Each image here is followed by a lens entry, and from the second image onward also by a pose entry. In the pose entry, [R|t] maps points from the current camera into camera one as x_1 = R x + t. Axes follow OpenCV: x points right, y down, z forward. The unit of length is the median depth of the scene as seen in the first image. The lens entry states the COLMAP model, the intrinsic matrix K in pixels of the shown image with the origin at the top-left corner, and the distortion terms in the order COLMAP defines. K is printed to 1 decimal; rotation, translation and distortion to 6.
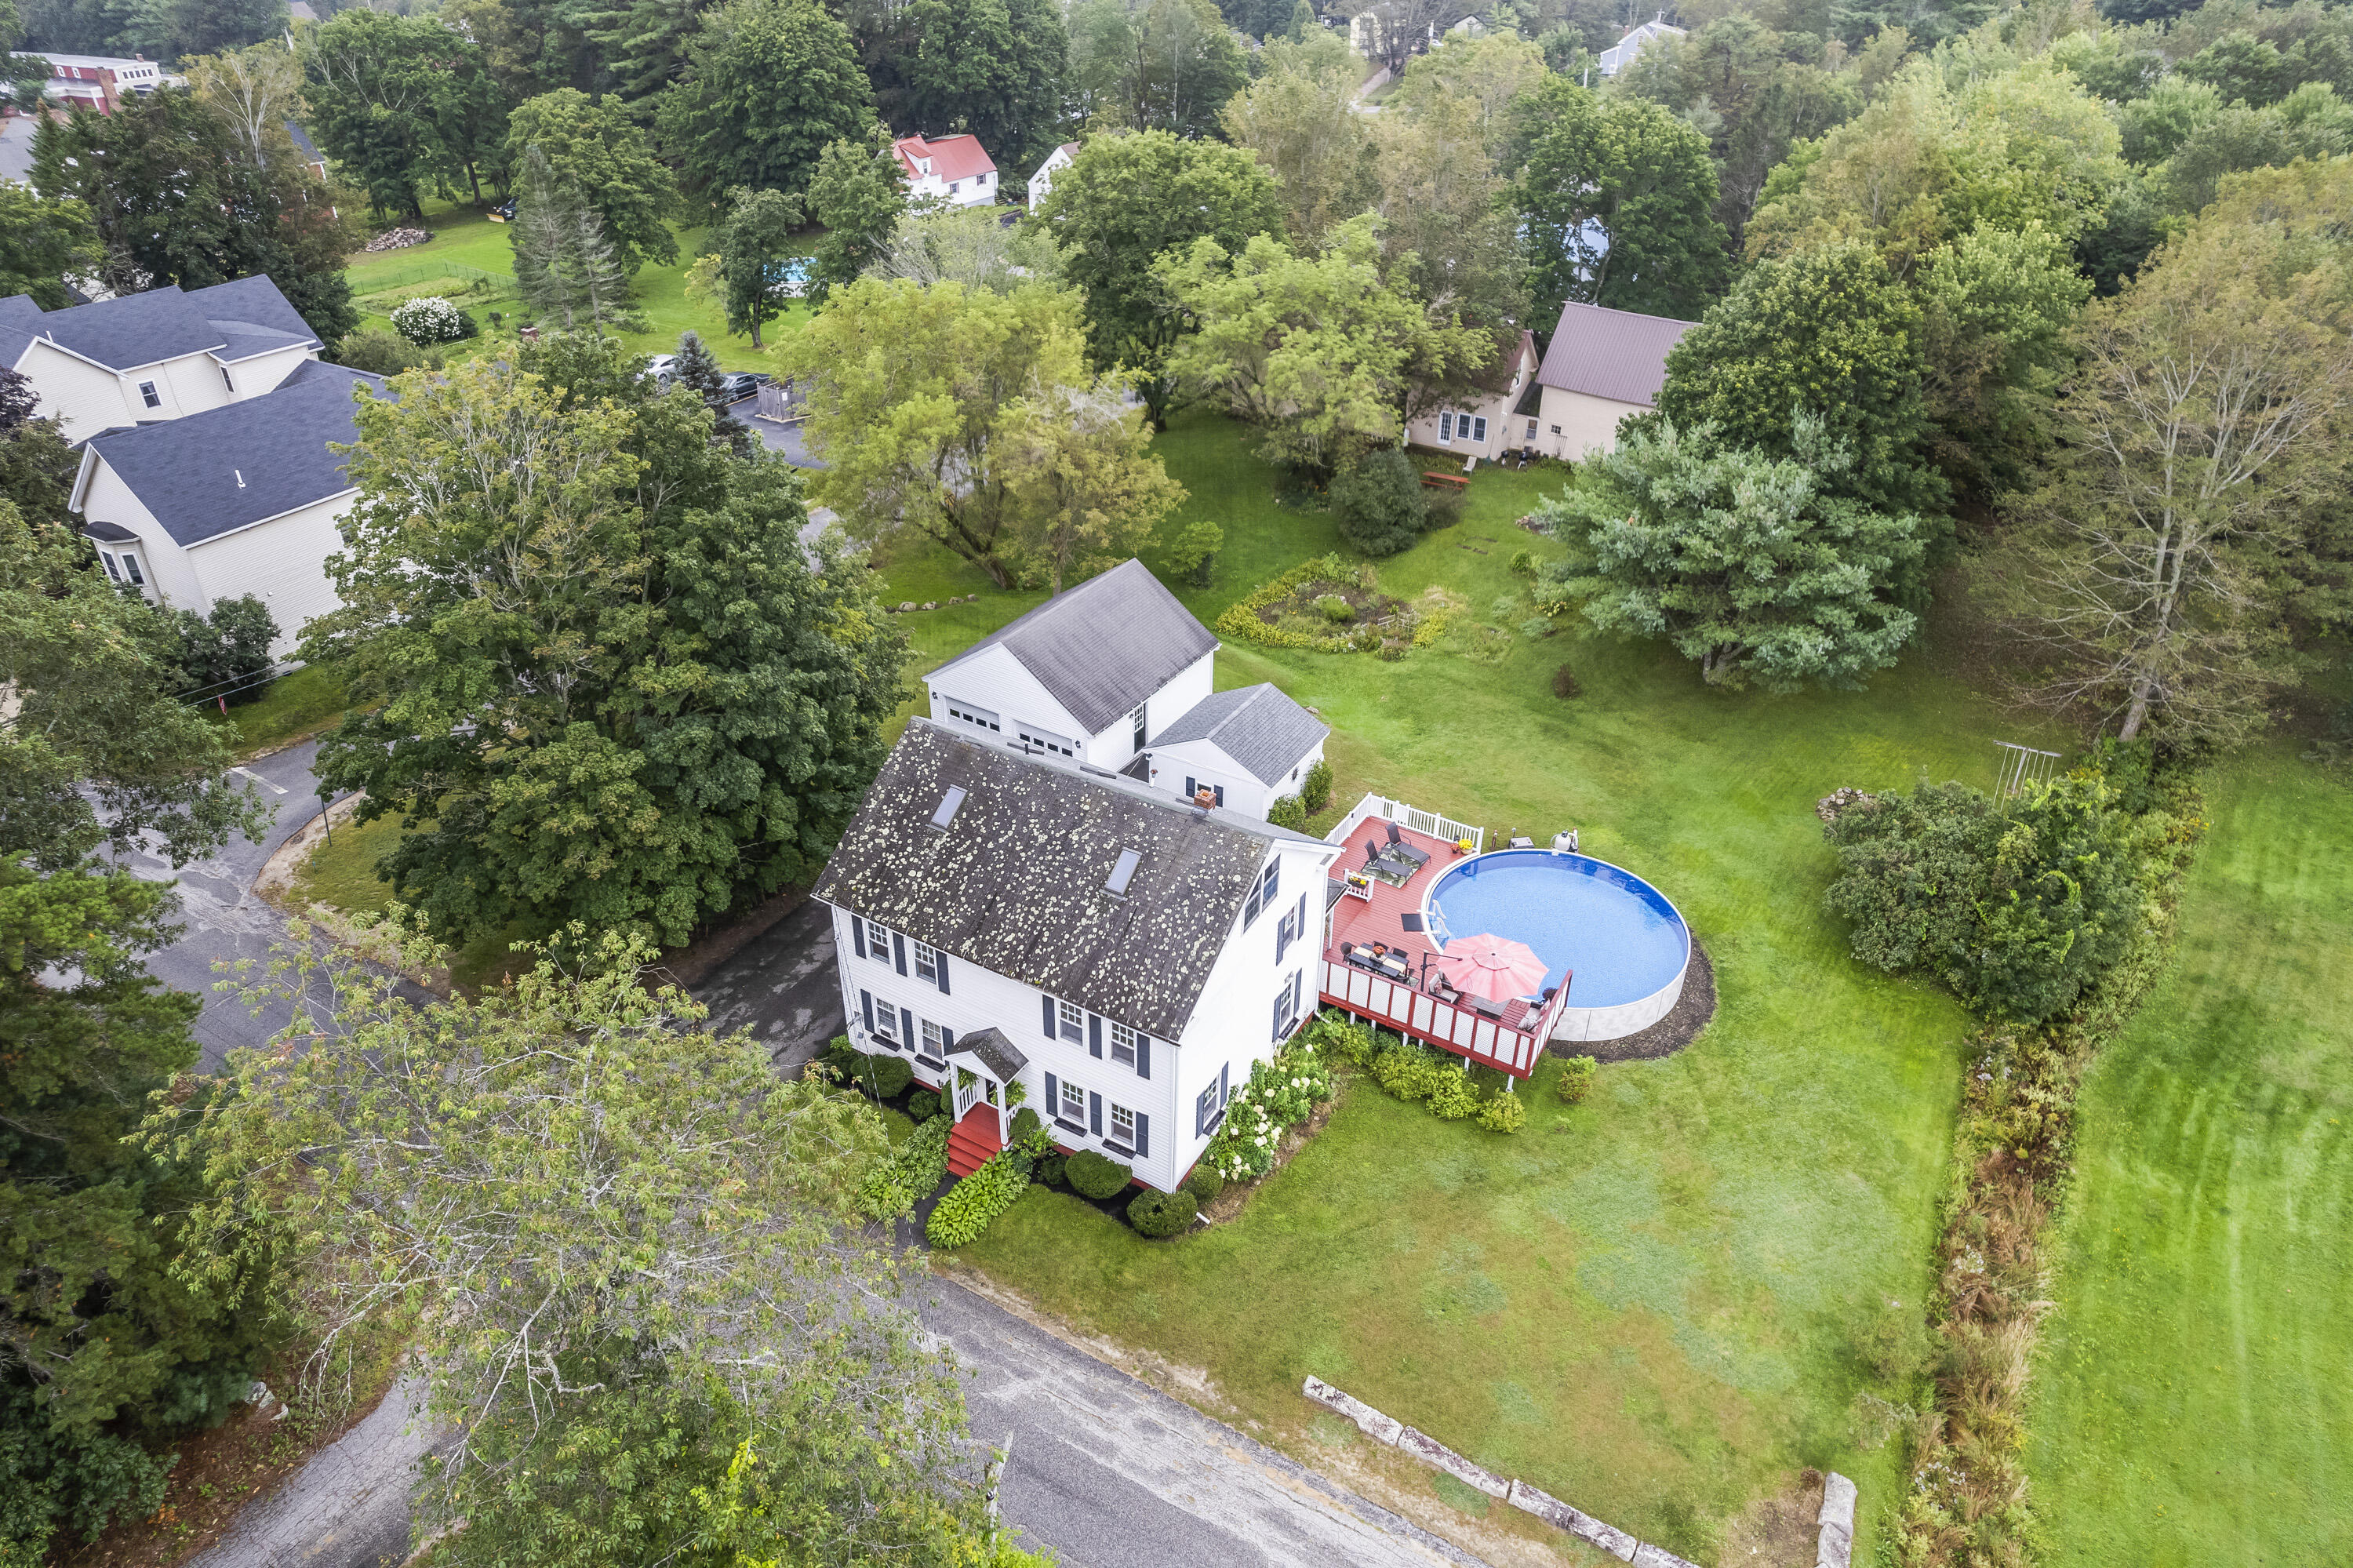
lens RADIAL K [[1506.3, 0, 1182.9], [0, 1506.3, 800.6], [0, 0, 1]] dist [-0.069580, 0.056452]
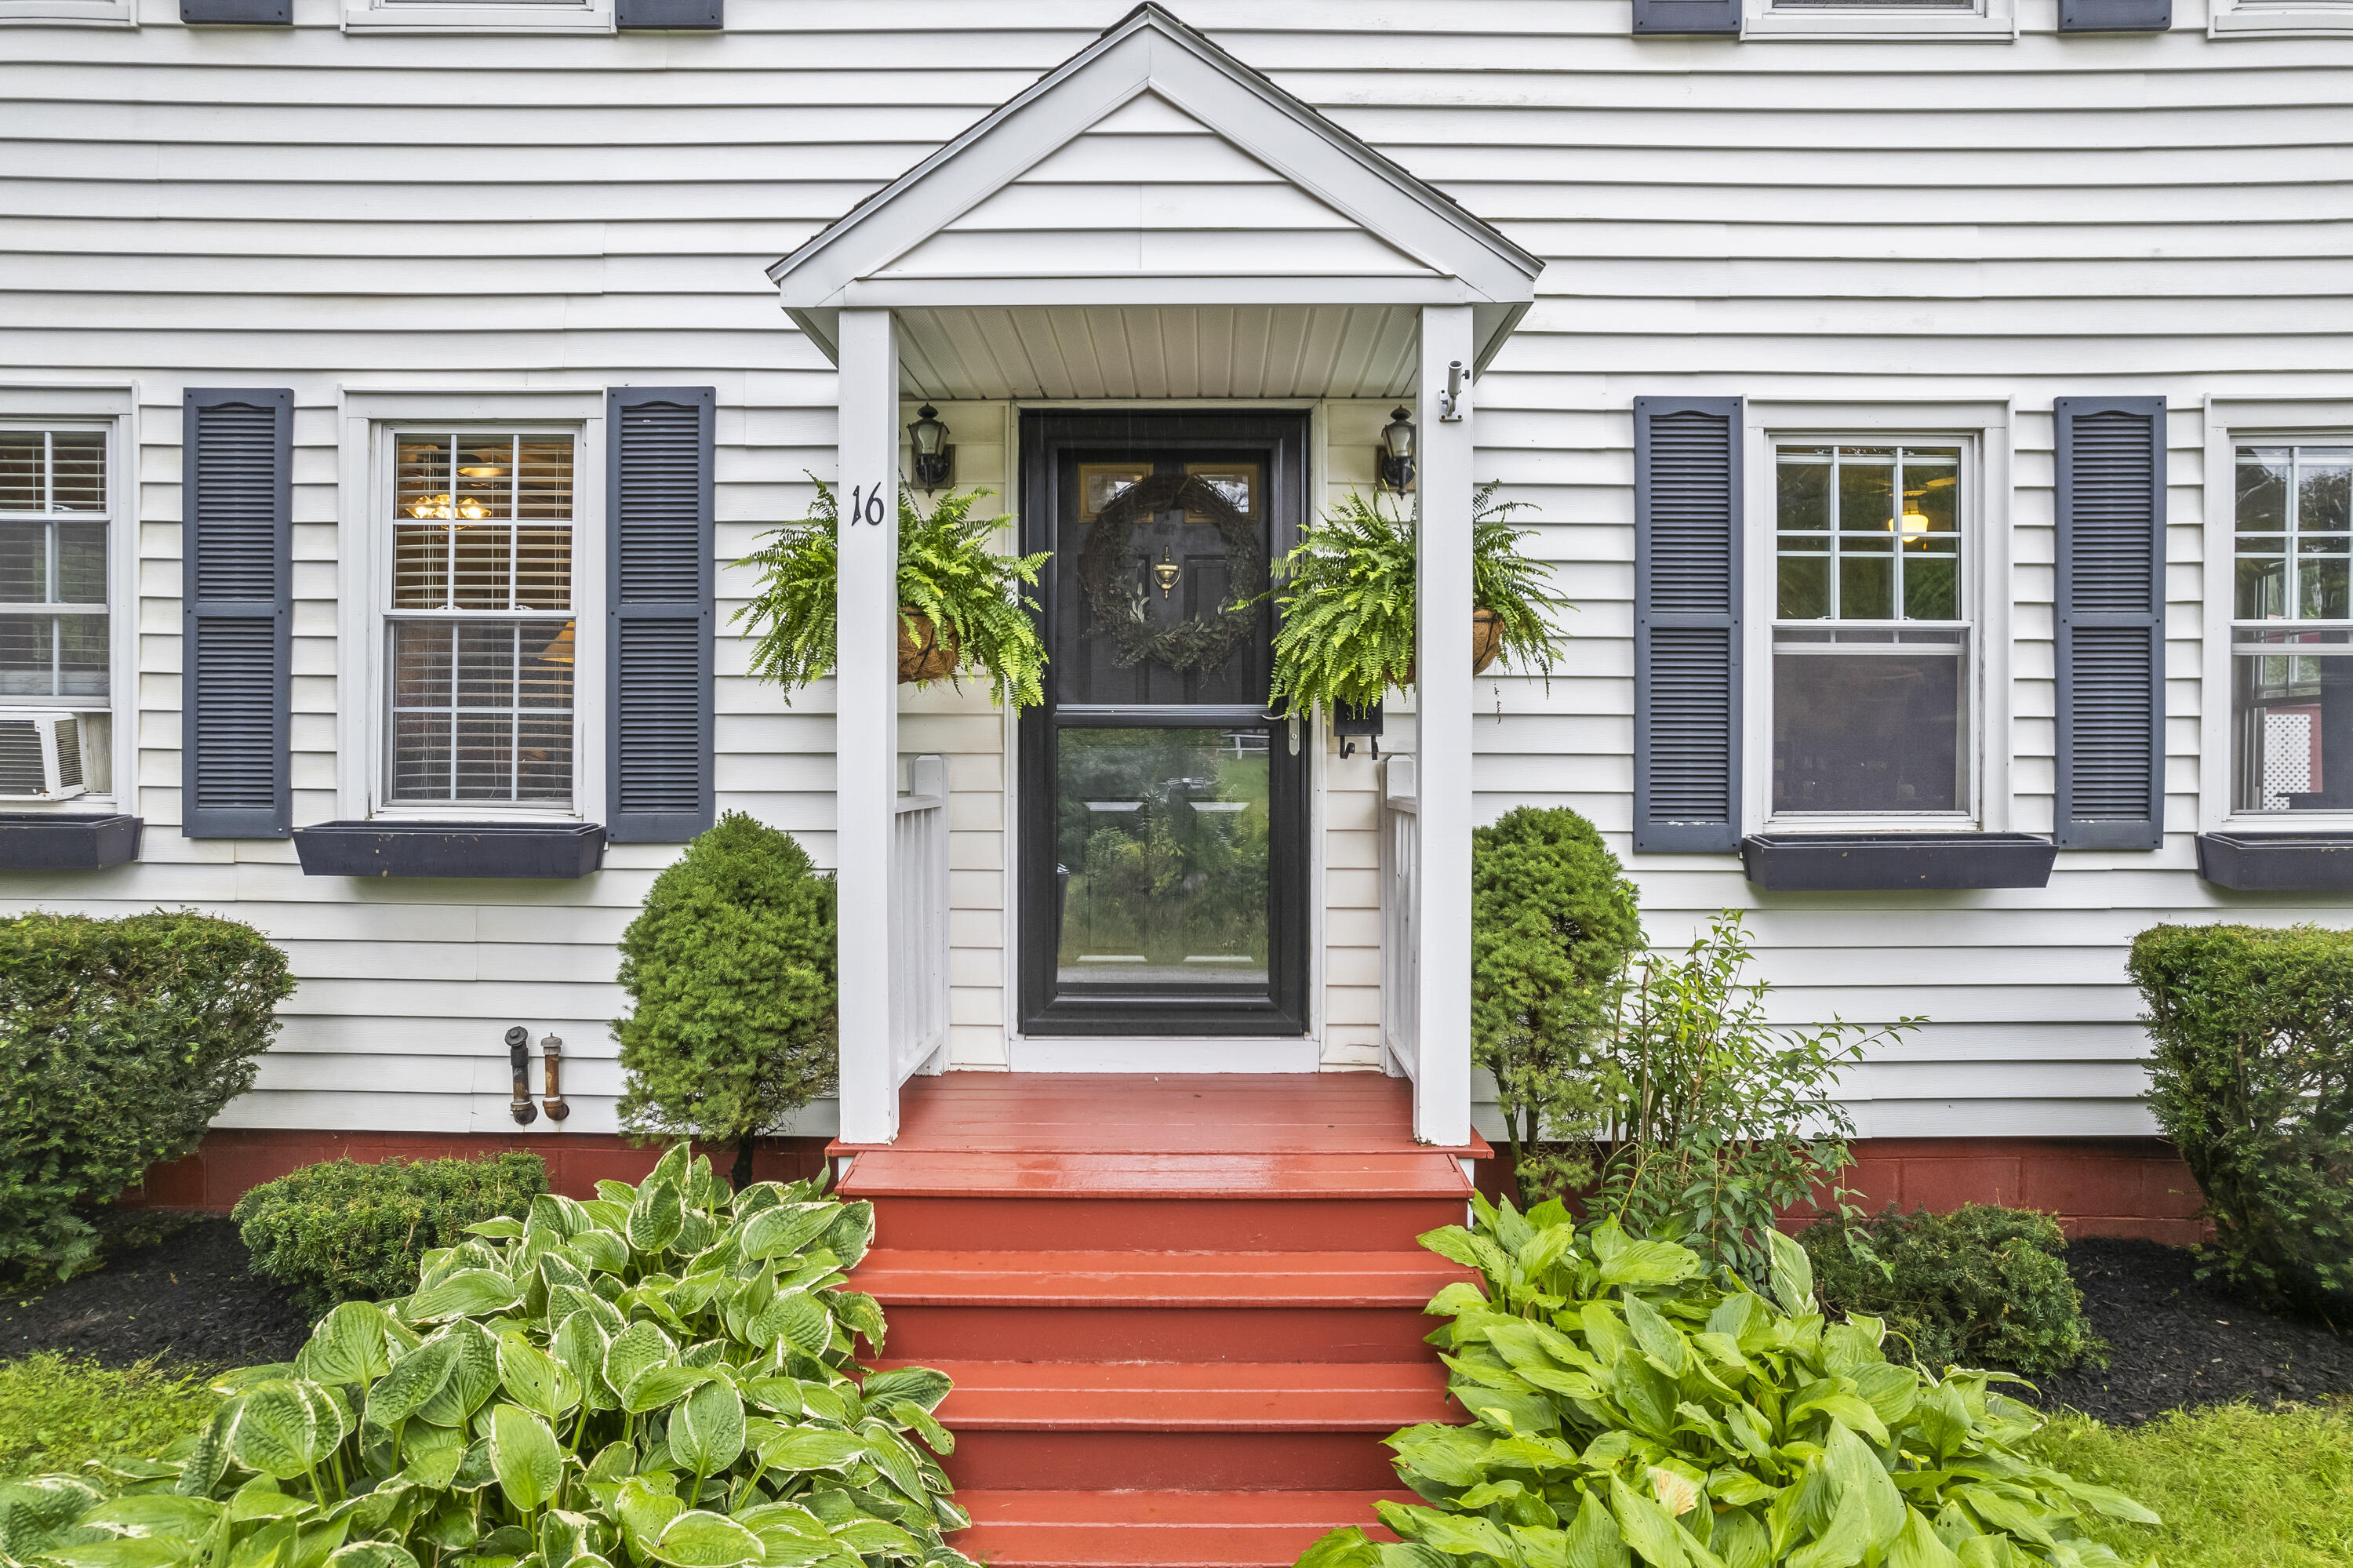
lens RADIAL K [[1186.0, 0, 1176.5], [0, 1186.0, 784.0], [0, 0, 1]] dist [-0.040018, 0.020563]
pose [[0.870494, -0.006772, 0.492132, -0.173805], [0.272159, 0.839746, -0.469846, 0.242229], [-0.410084, 0.542936, 0.732838, 0.960498]]
